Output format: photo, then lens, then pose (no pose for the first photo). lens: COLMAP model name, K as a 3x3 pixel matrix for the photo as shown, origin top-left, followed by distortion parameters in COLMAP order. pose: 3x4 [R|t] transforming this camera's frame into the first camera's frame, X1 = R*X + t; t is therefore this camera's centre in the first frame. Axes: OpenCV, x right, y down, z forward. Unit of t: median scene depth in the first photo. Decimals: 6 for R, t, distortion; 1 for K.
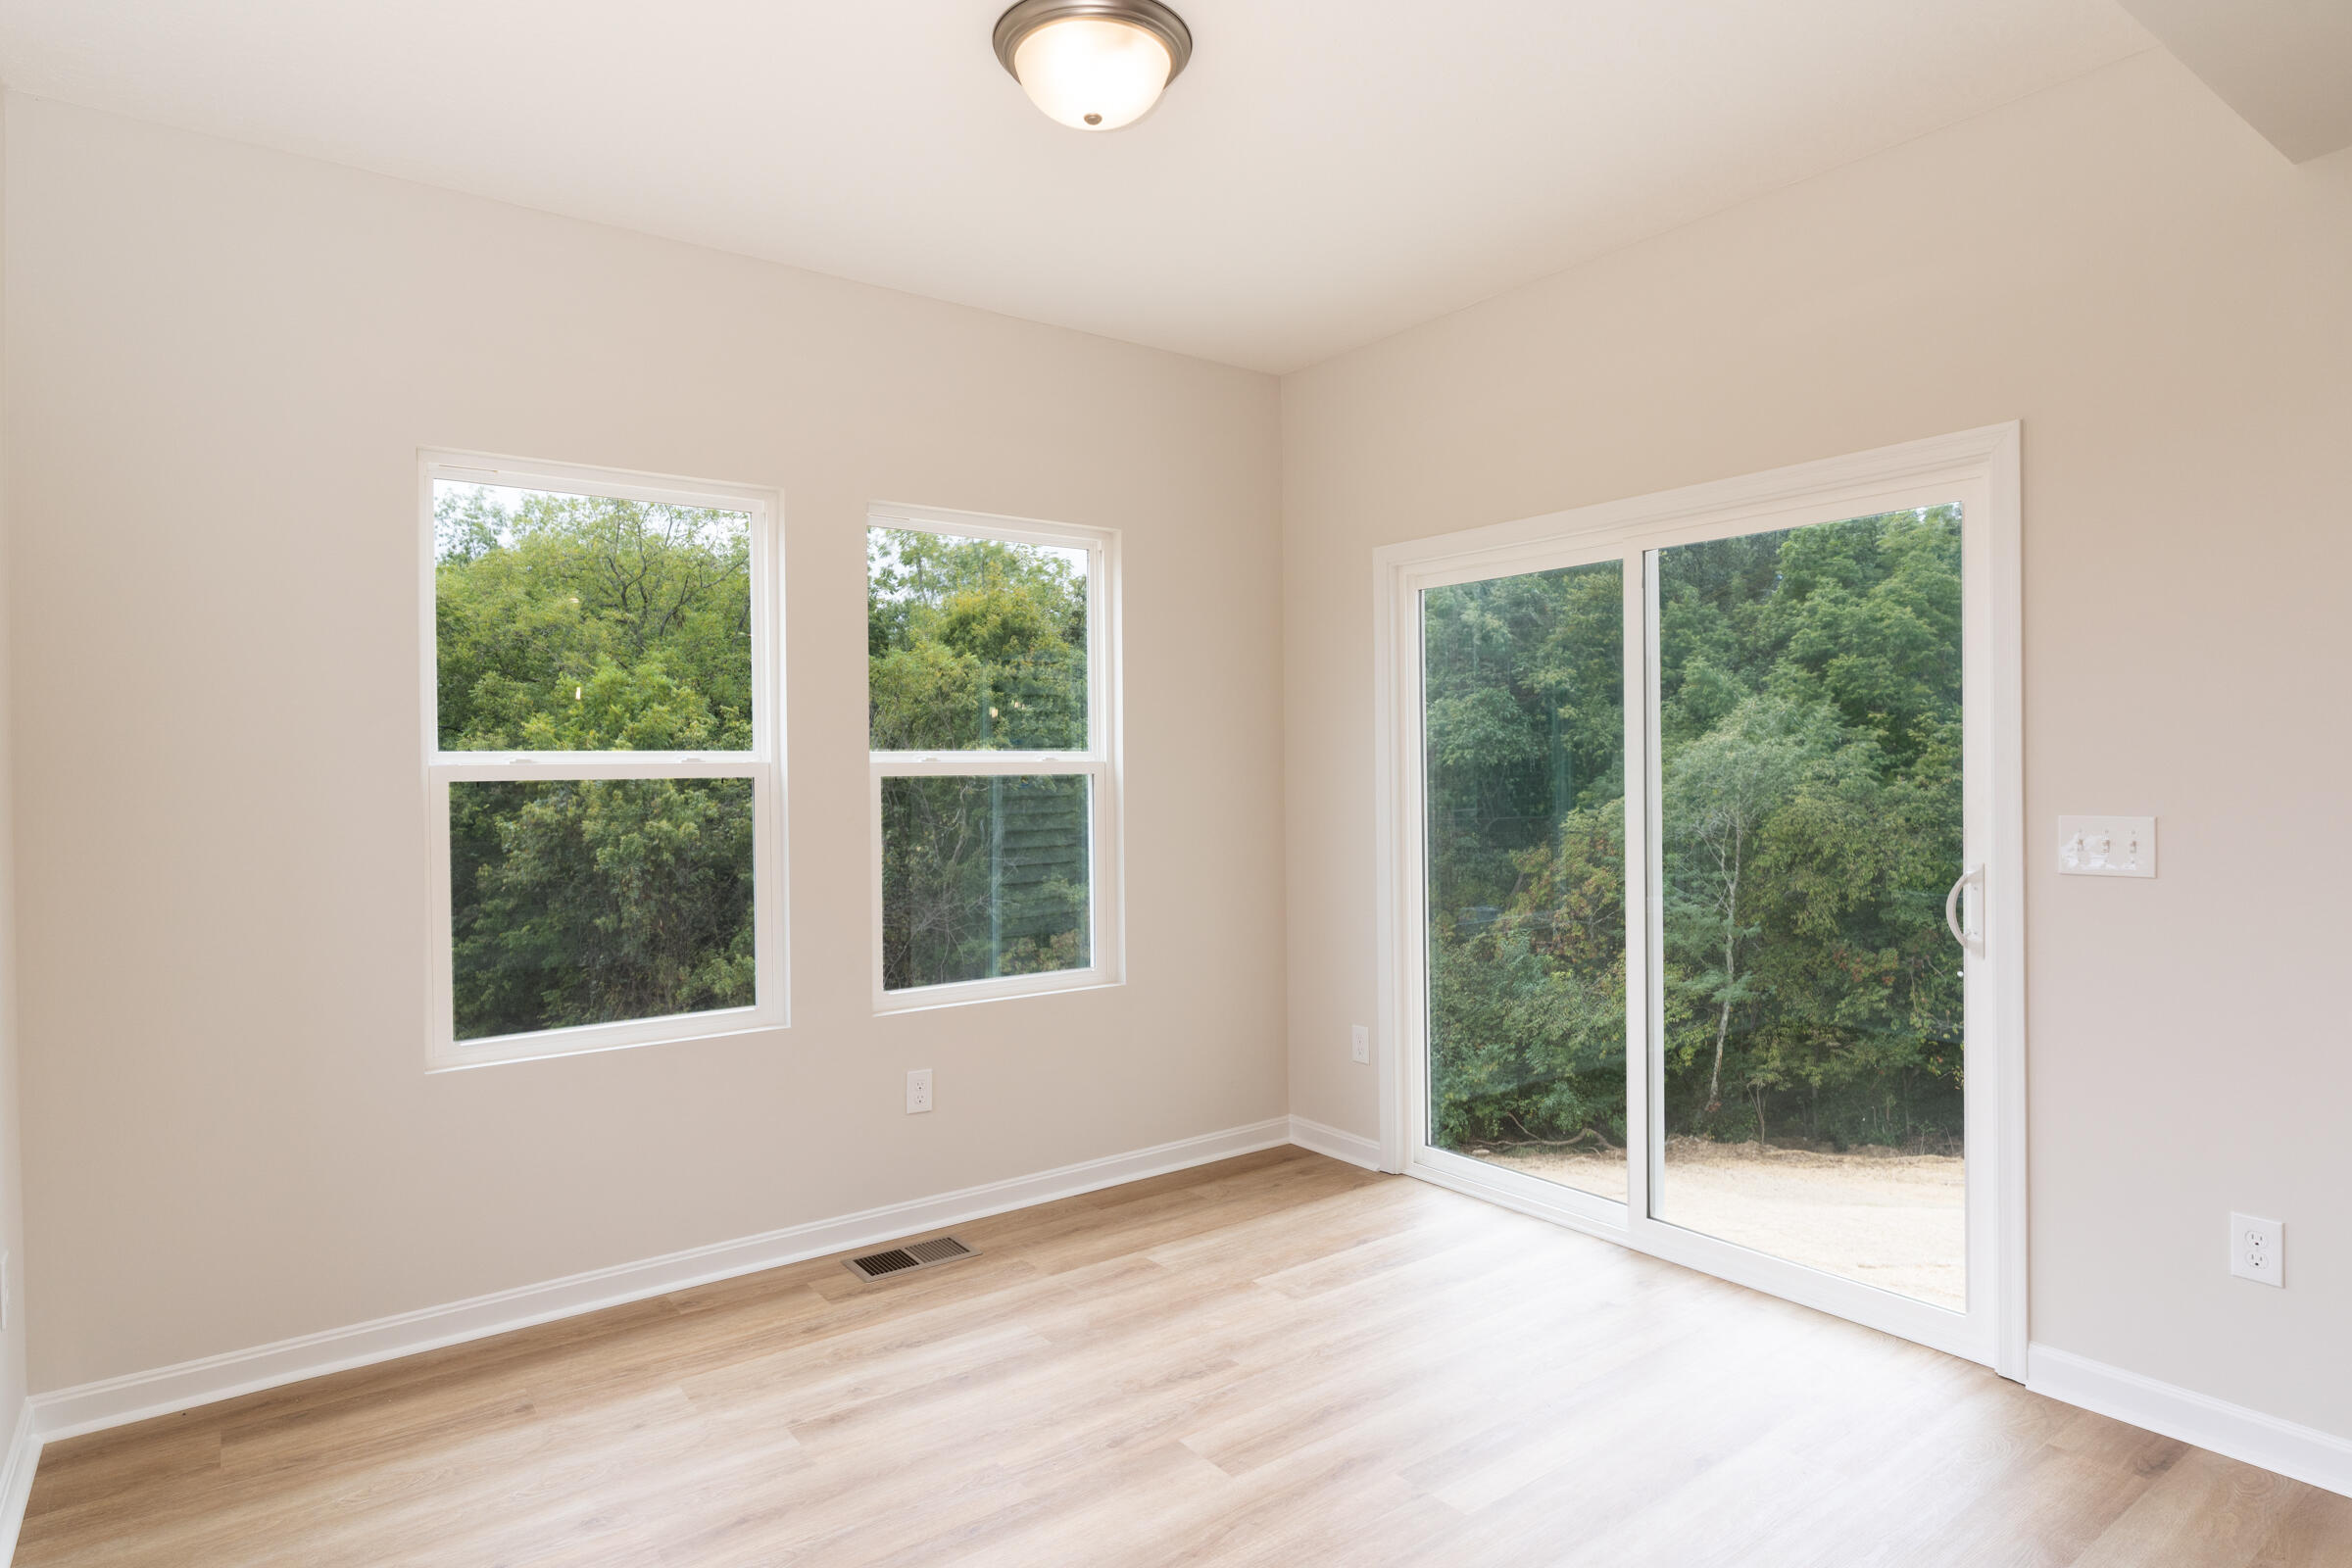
lens RADIAL K [[1291.9, 0, 1197.7], [0, 1291.9, 791.7], [0, 0, 1]] dist [0.005227, 0.000778]
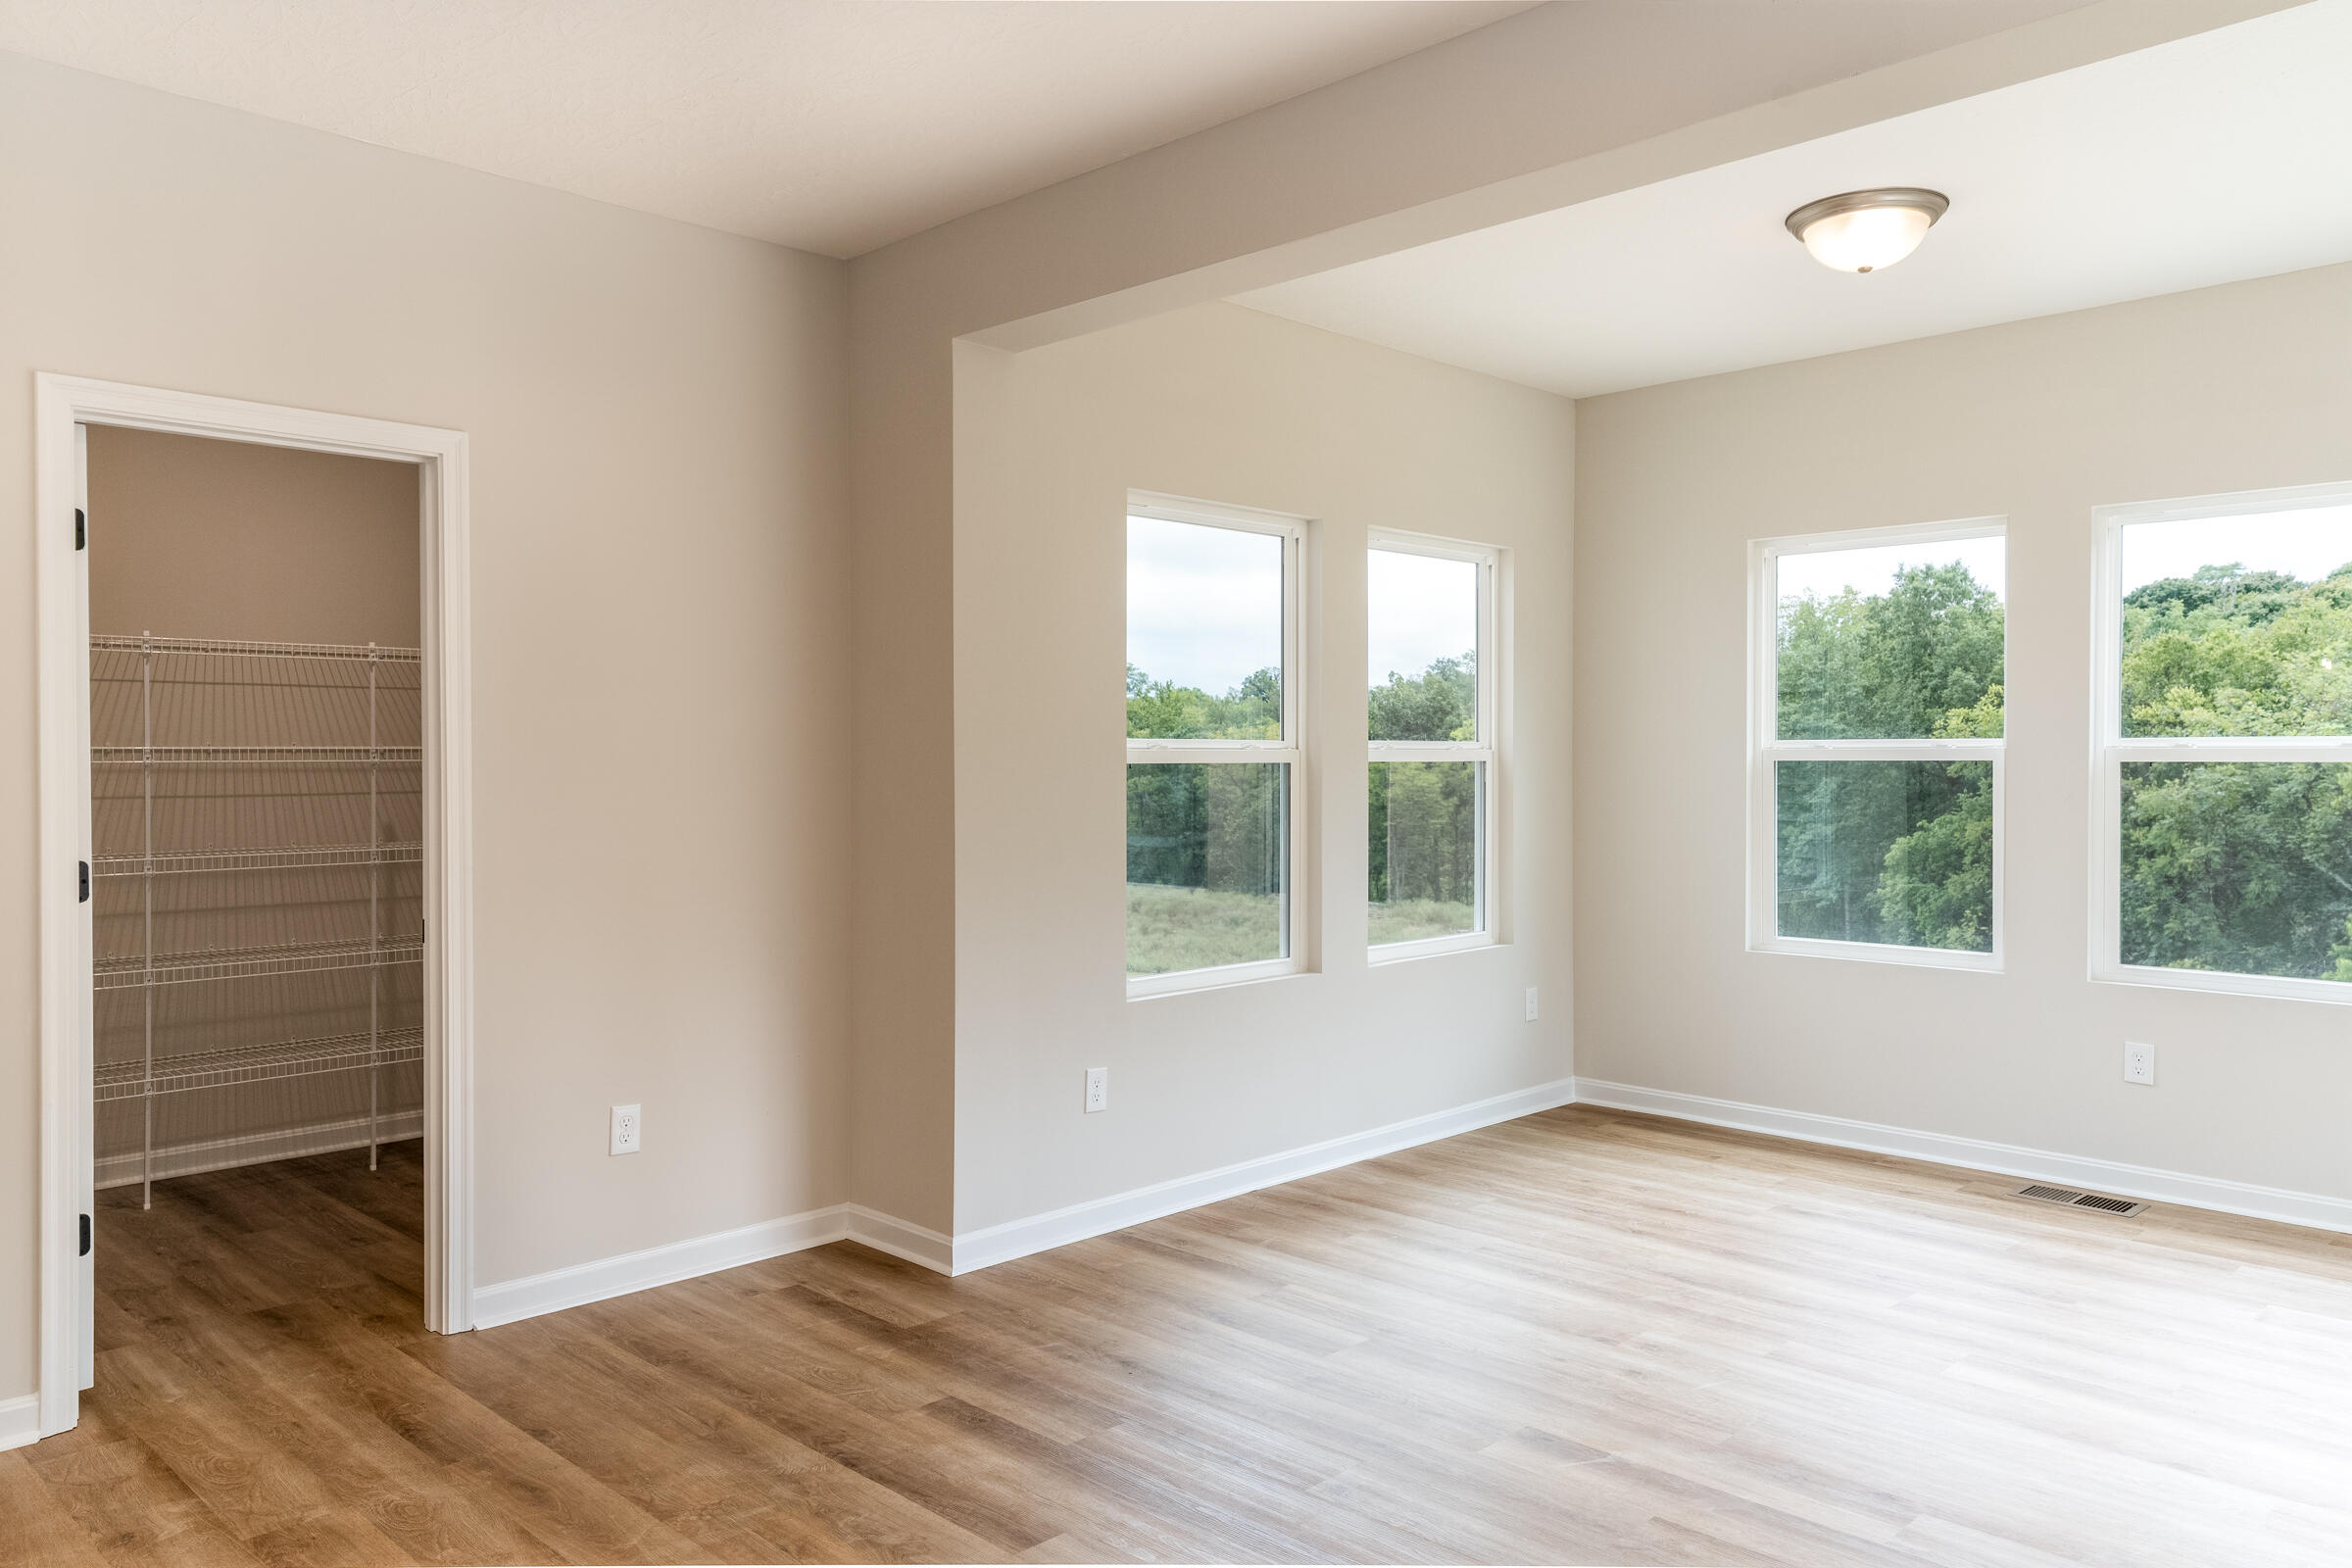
lens RADIAL K [[1671.5, 0, 1169.4], [0, 1671.5, 766.6], [0, 0, 1]] dist [-0.002305, 0.003932]
pose [[0.141270, 0.016295, -0.989837, 0.962798], [-0.017166, 0.999755, 0.014008, -0.012674], [0.989822, 0.015013, 0.141515, 0.029137]]
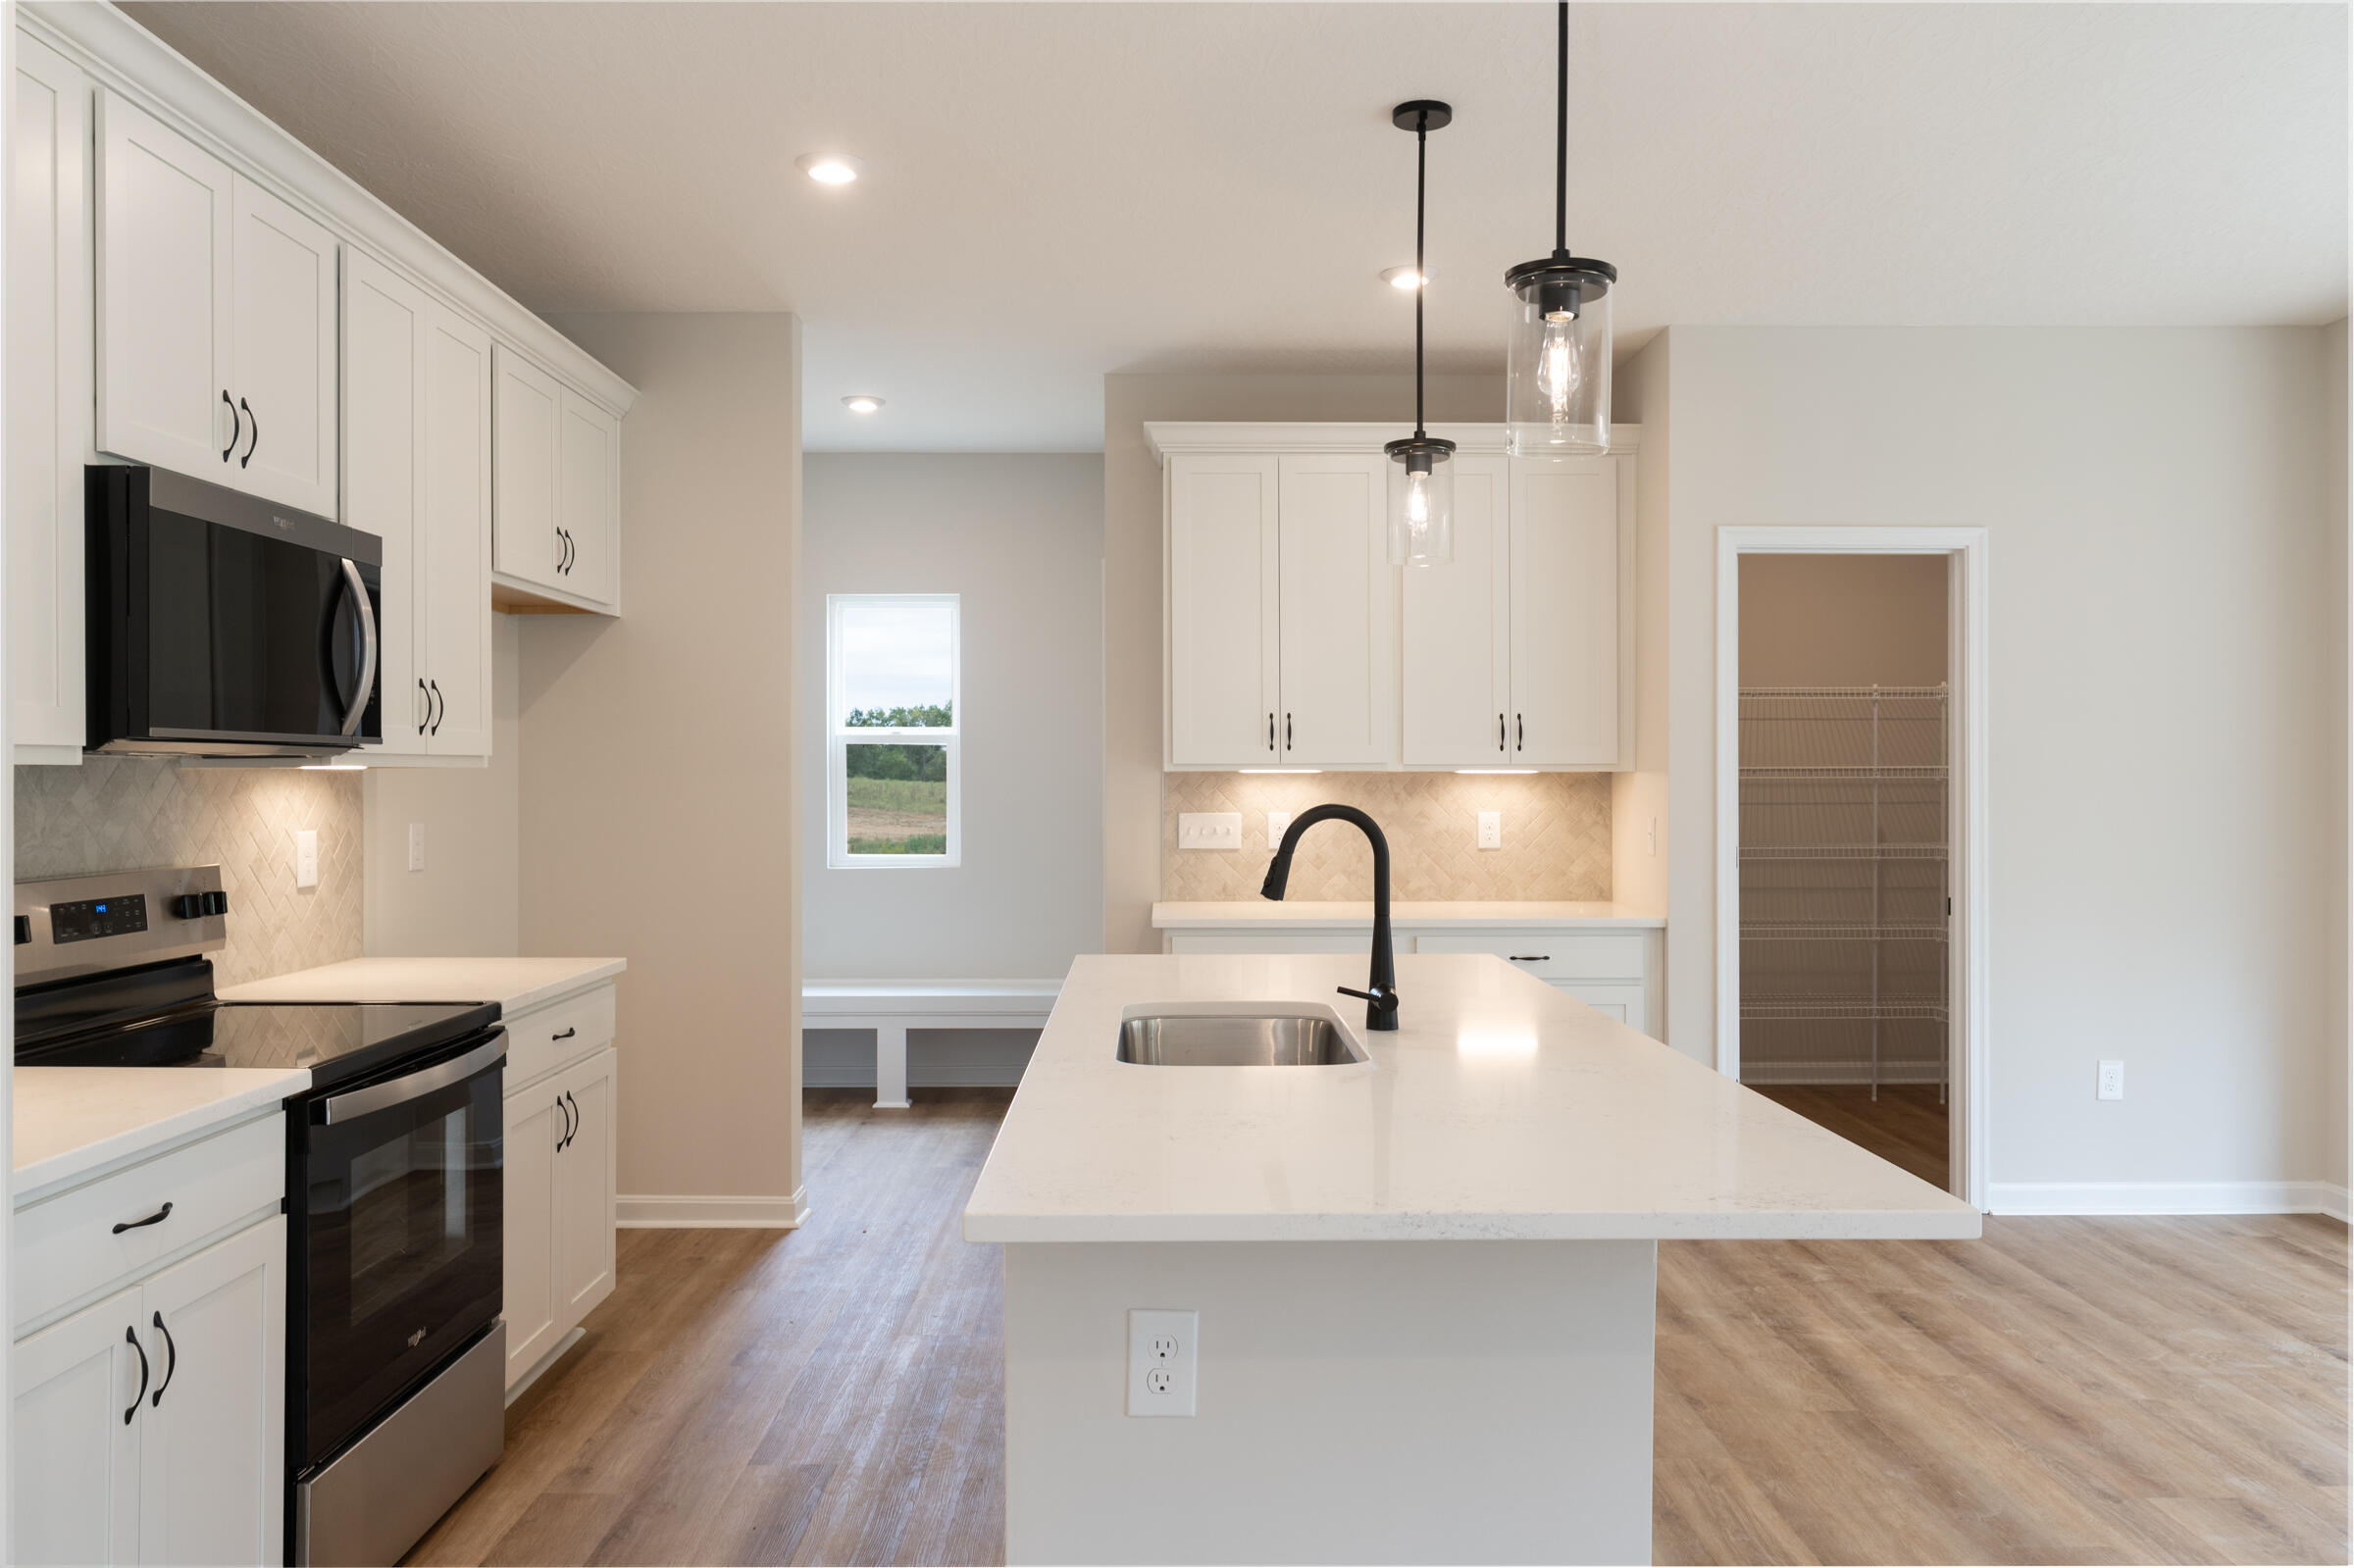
lens RADIAL K [[1672.7, 0, 1202.0], [0, 1672.7, 771.4], [0, 0, 1]] dist [-0.002305, 0.003932]
pose [[-0.579122, 0.008240, -0.815199, 1.330318], [-0.008059, 0.999842, 0.015831, -0.015516], [0.815201, 0.015738, -0.578964, 0.013082]]
